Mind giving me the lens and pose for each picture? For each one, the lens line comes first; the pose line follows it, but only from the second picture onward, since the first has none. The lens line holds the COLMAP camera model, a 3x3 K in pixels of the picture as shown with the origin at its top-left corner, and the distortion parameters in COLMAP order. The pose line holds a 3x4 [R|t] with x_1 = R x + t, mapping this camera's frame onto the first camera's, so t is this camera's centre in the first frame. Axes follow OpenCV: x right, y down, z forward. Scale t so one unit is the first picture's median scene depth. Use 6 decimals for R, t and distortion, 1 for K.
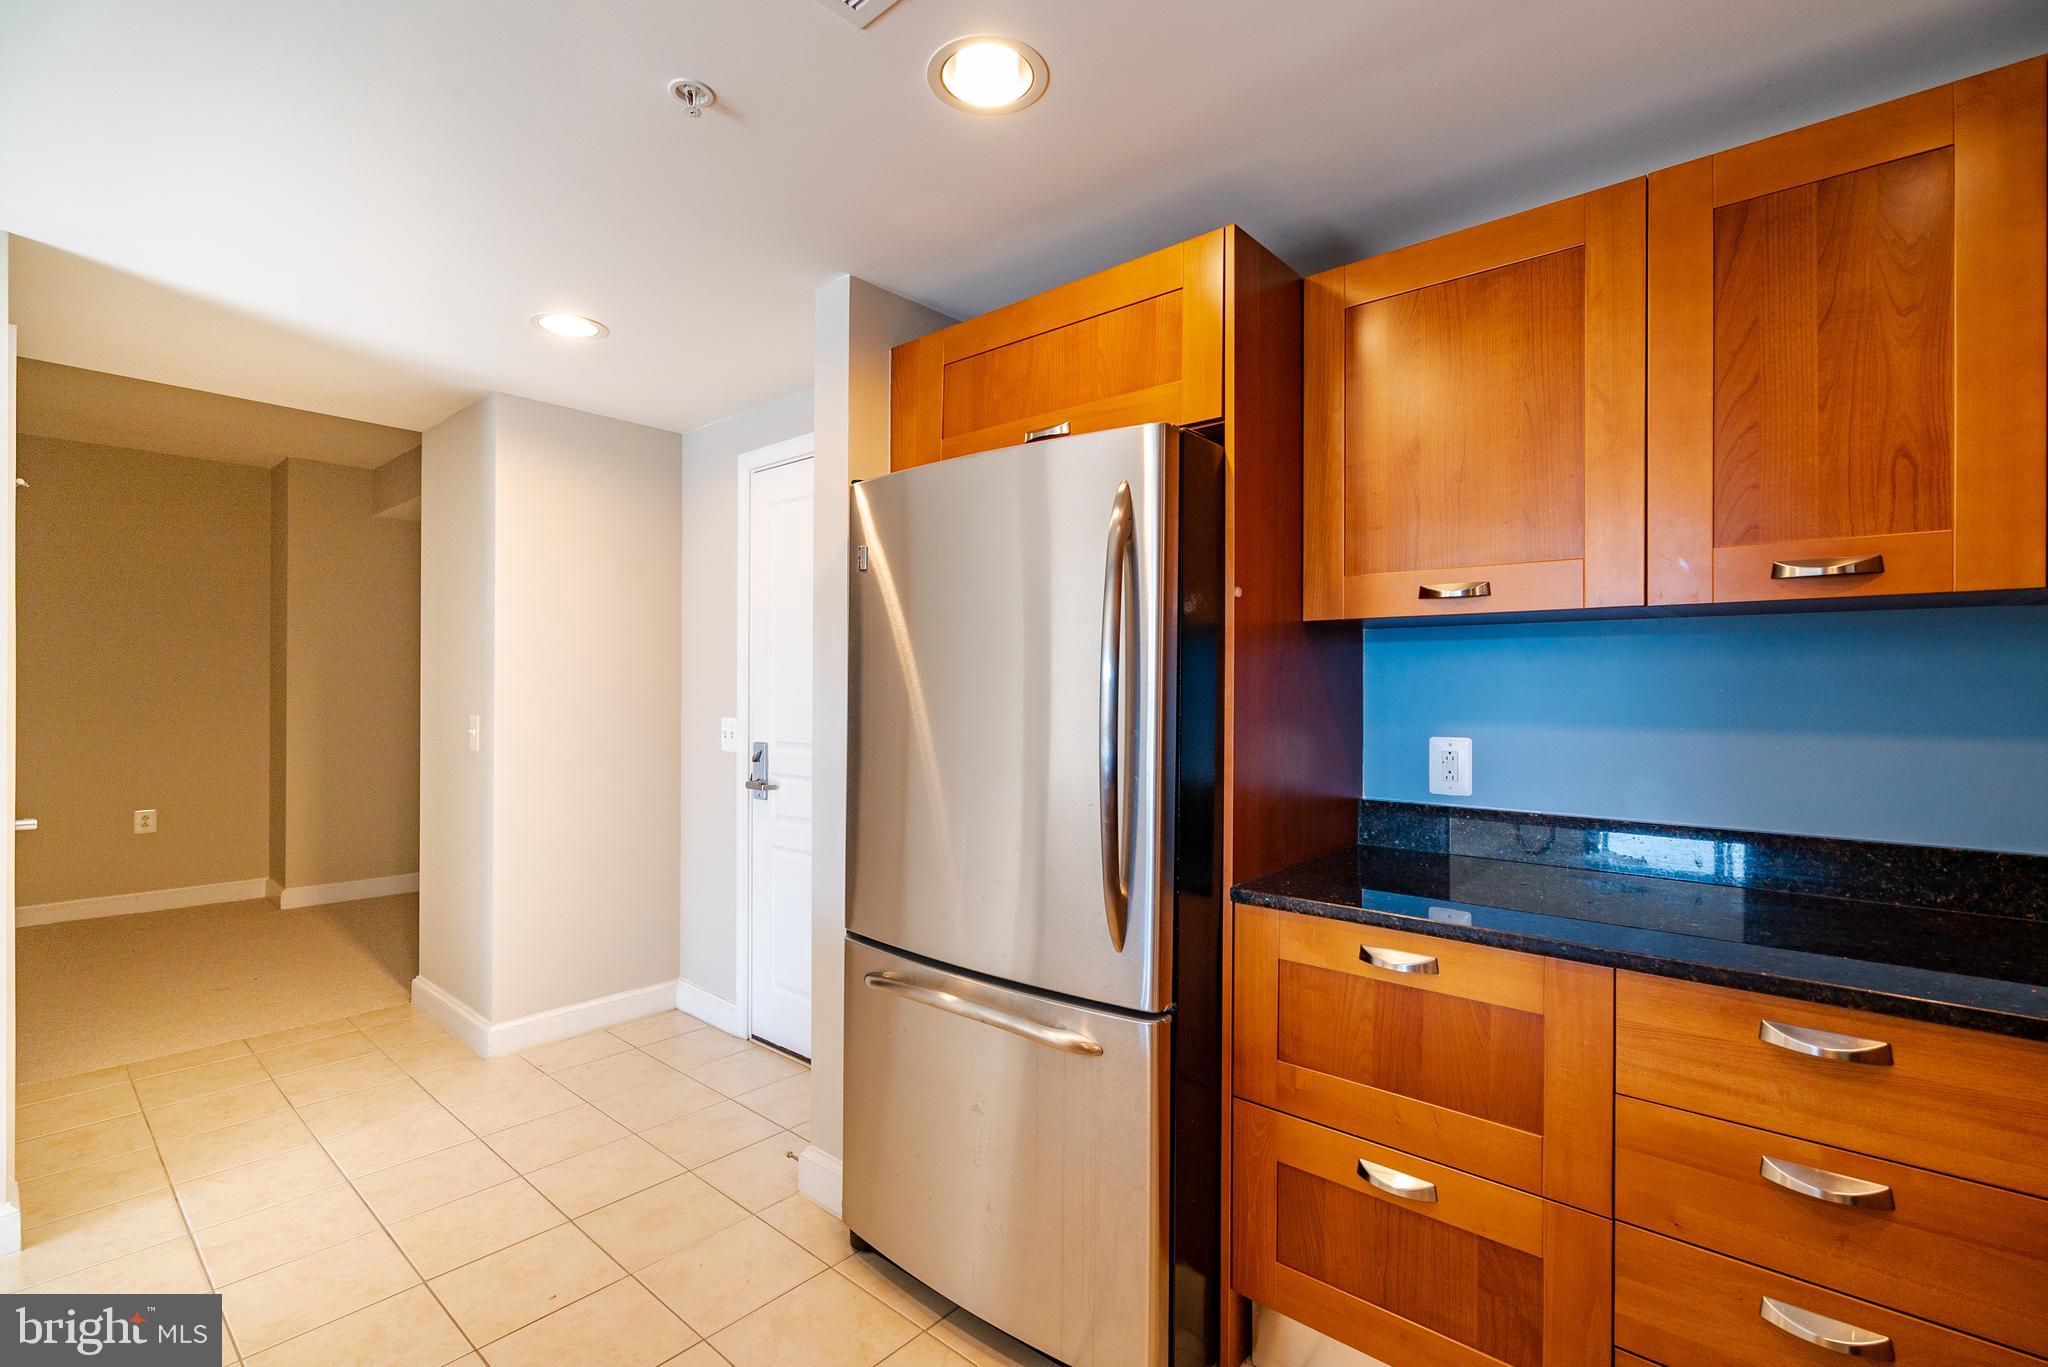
lens RADIAL K [[923.8, 0, 1024.0], [0, 923.8, 683.5], [0, 0, 1]] dist [-0.005120, 0.001048]
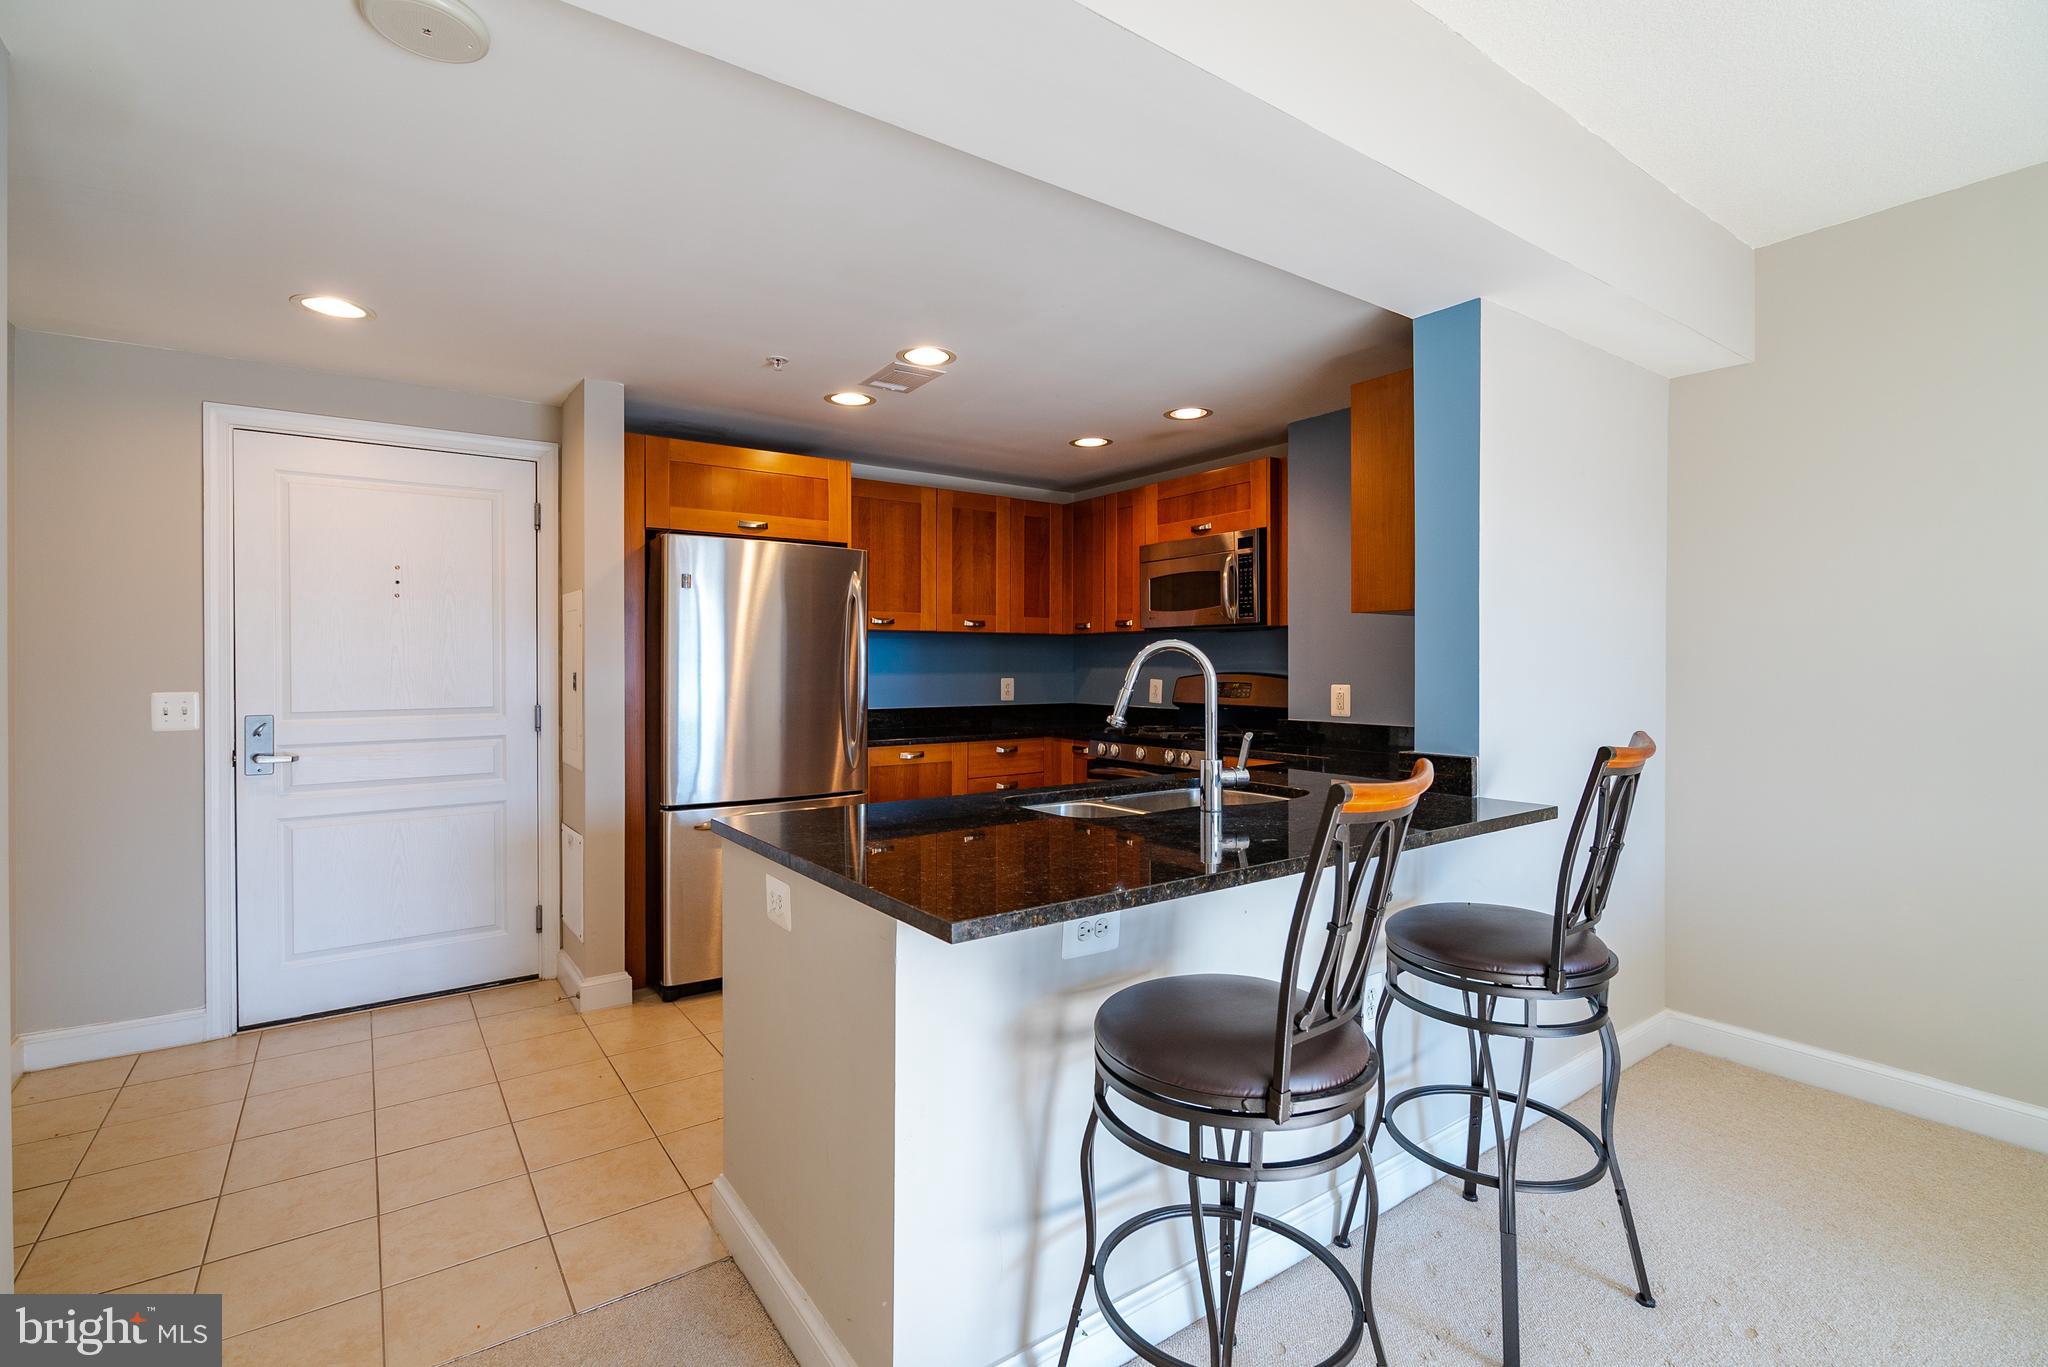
lens RADIAL K [[945.5, 0, 1013.5], [0, 945.5, 662.2], [0, 0, 1]] dist [-0.001704, -0.000132]
pose [[0.236479, -0.000394, 0.971637, -2.288600], [-0.000318, 1.000000, 0.000483, 0.016500], [-0.971637, -0.000423, 0.236478, 0.020475]]
